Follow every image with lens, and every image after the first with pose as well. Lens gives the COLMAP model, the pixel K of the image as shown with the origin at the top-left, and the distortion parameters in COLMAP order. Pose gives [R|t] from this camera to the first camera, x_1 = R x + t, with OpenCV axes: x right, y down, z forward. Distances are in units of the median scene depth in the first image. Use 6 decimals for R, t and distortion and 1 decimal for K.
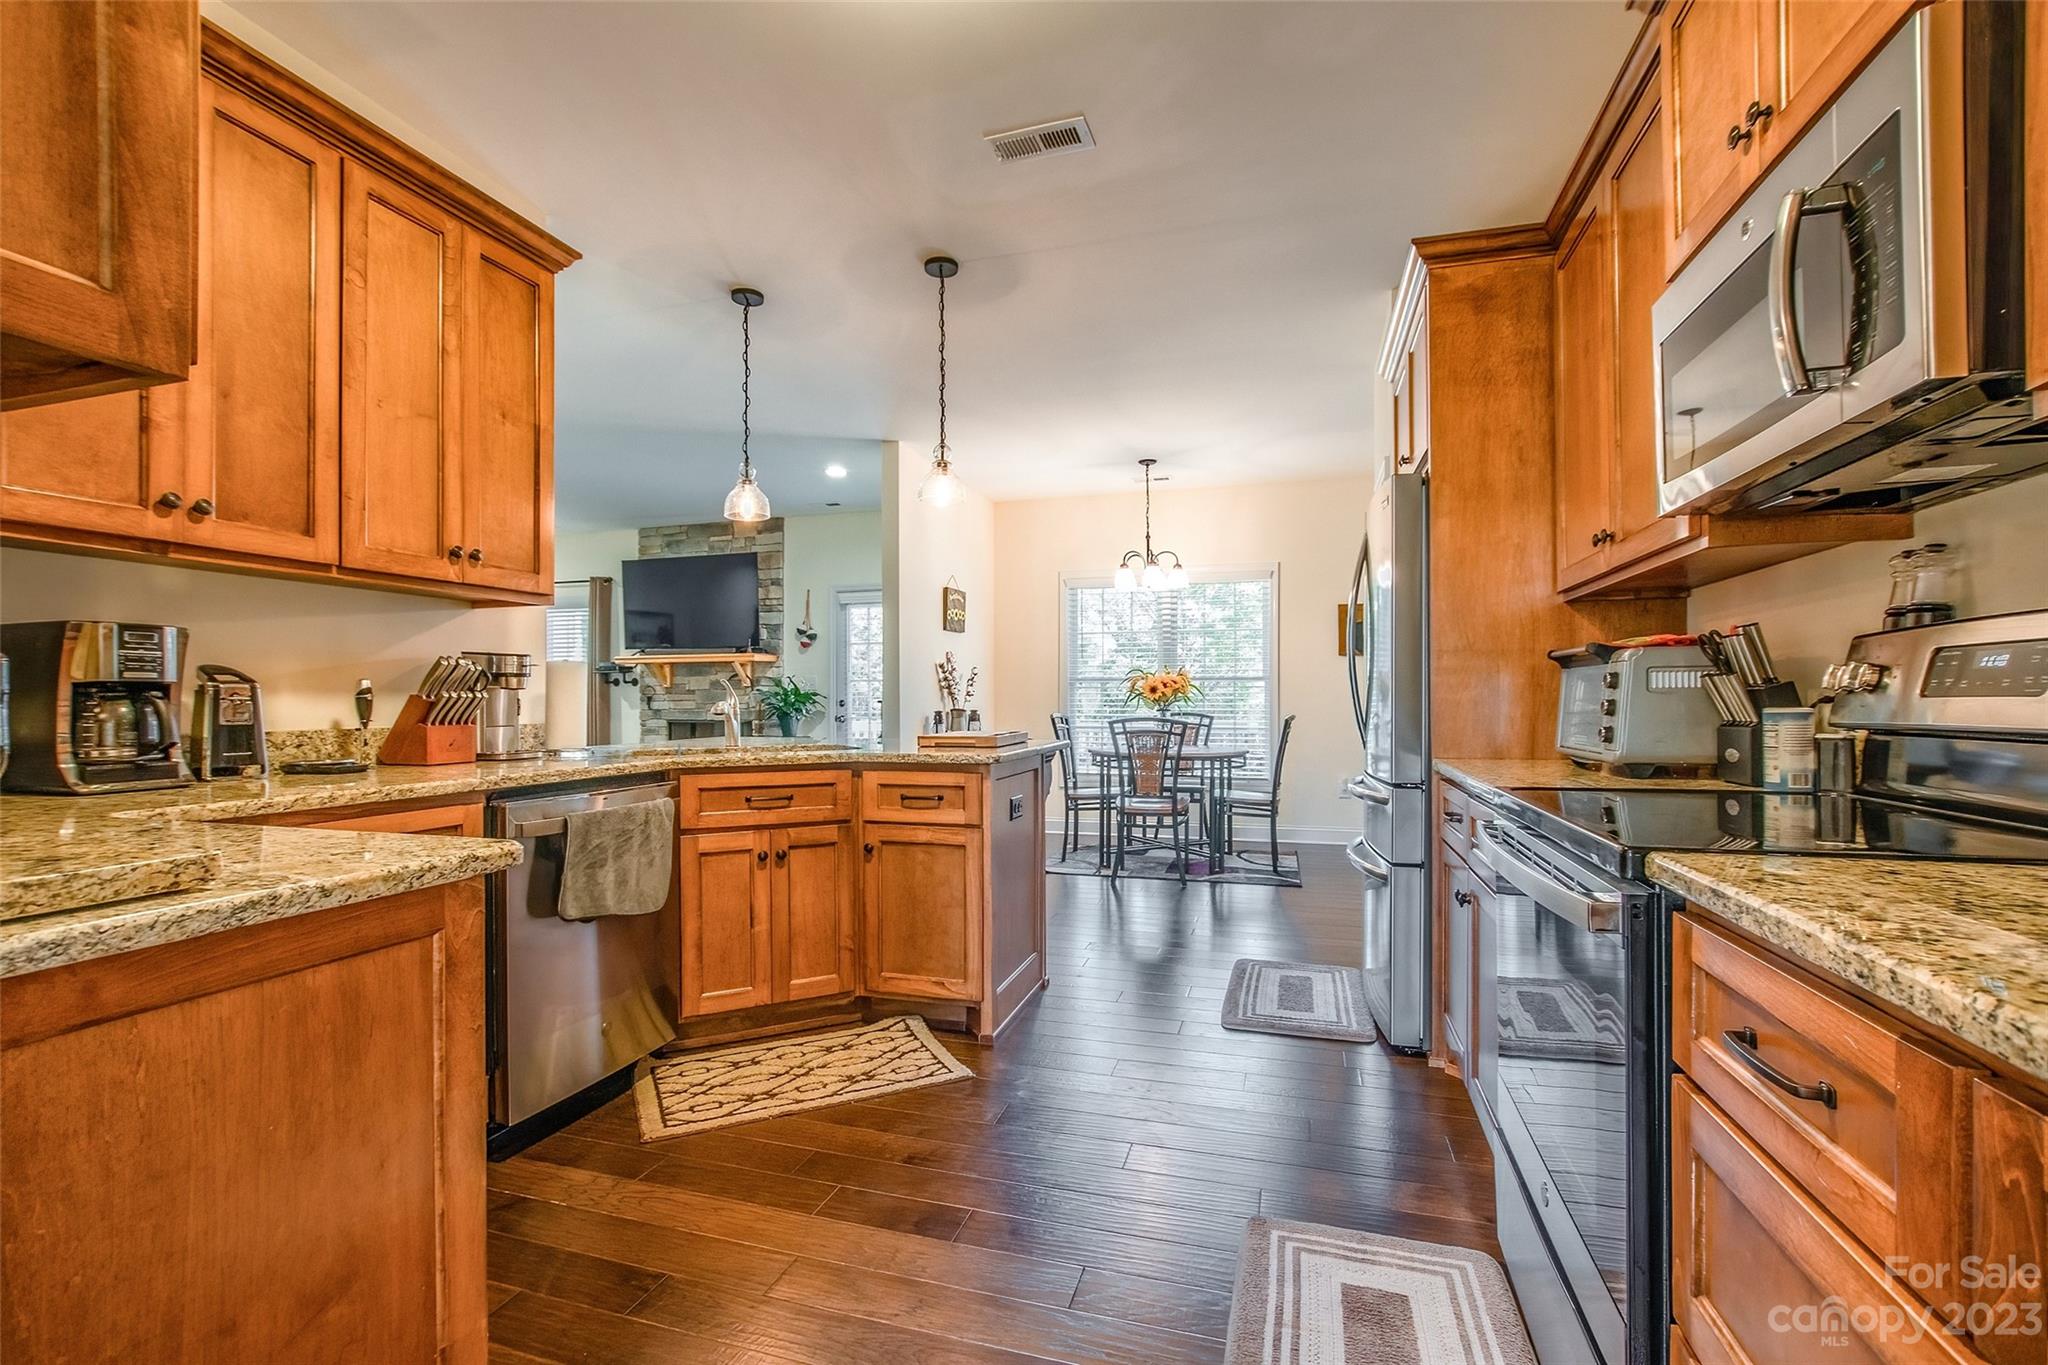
lens RADIAL K [[899.9, 0, 1023.8], [0, 899.9, 689.6], [0, 0, 1]] dist [-0.023300, 0.000503]
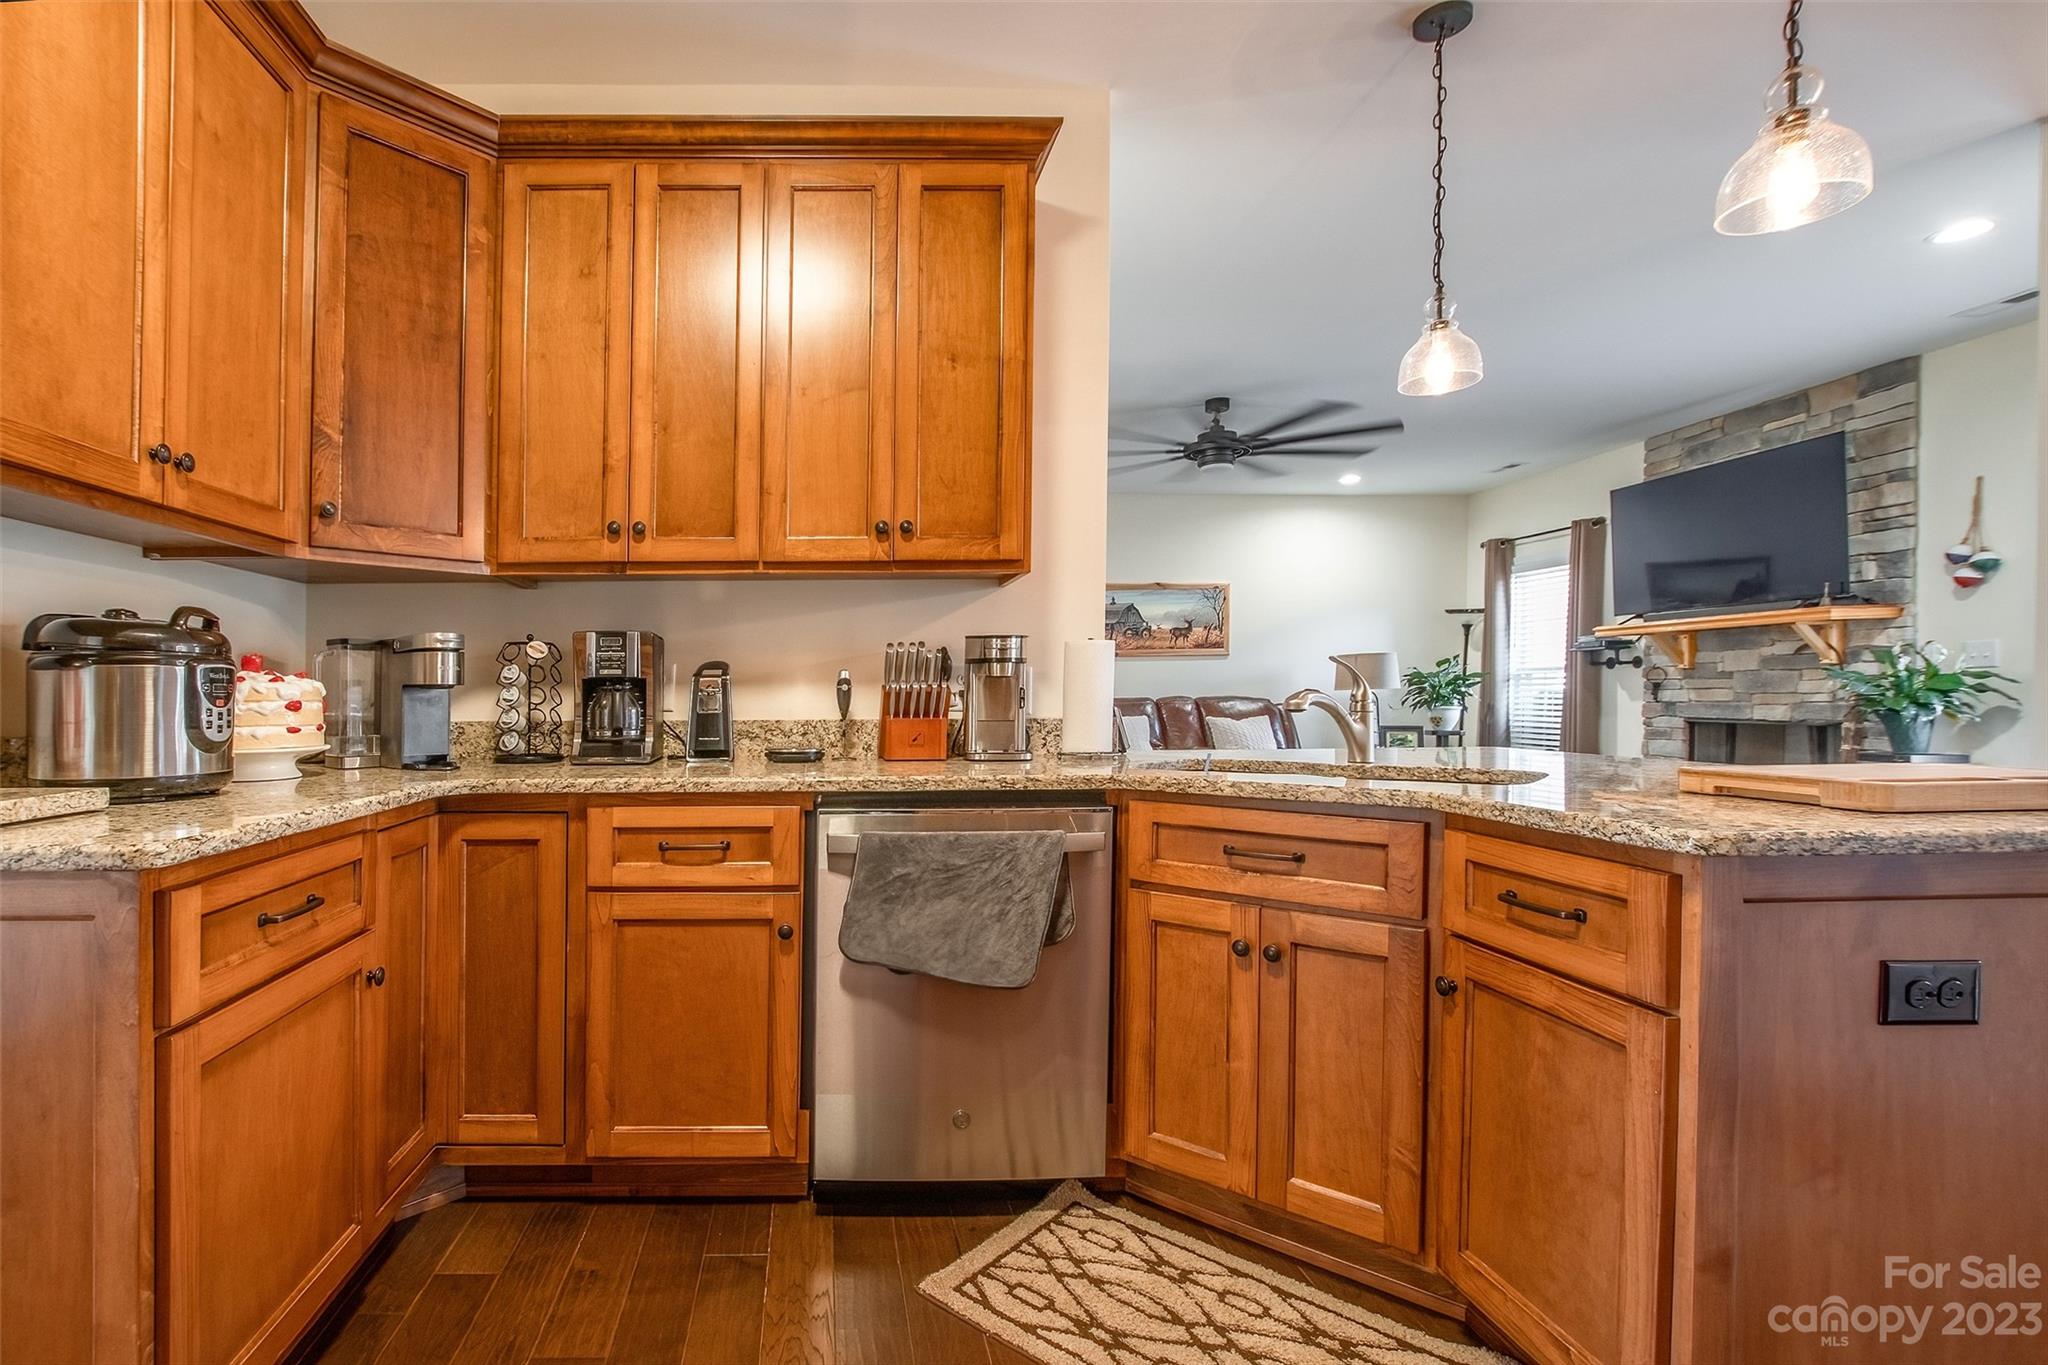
lens RADIAL K [[957.6, 0, 809.9], [0, 957.6, 693.1], [0, 0, 1]] dist [-0.016082, 0.000487]
pose [[0.298807, -0.001164, -0.954313, 0.222782], [0.015887, 0.999867, 0.003755, 0.007556], [0.954181, -0.016283, 0.298786, 0.514286]]
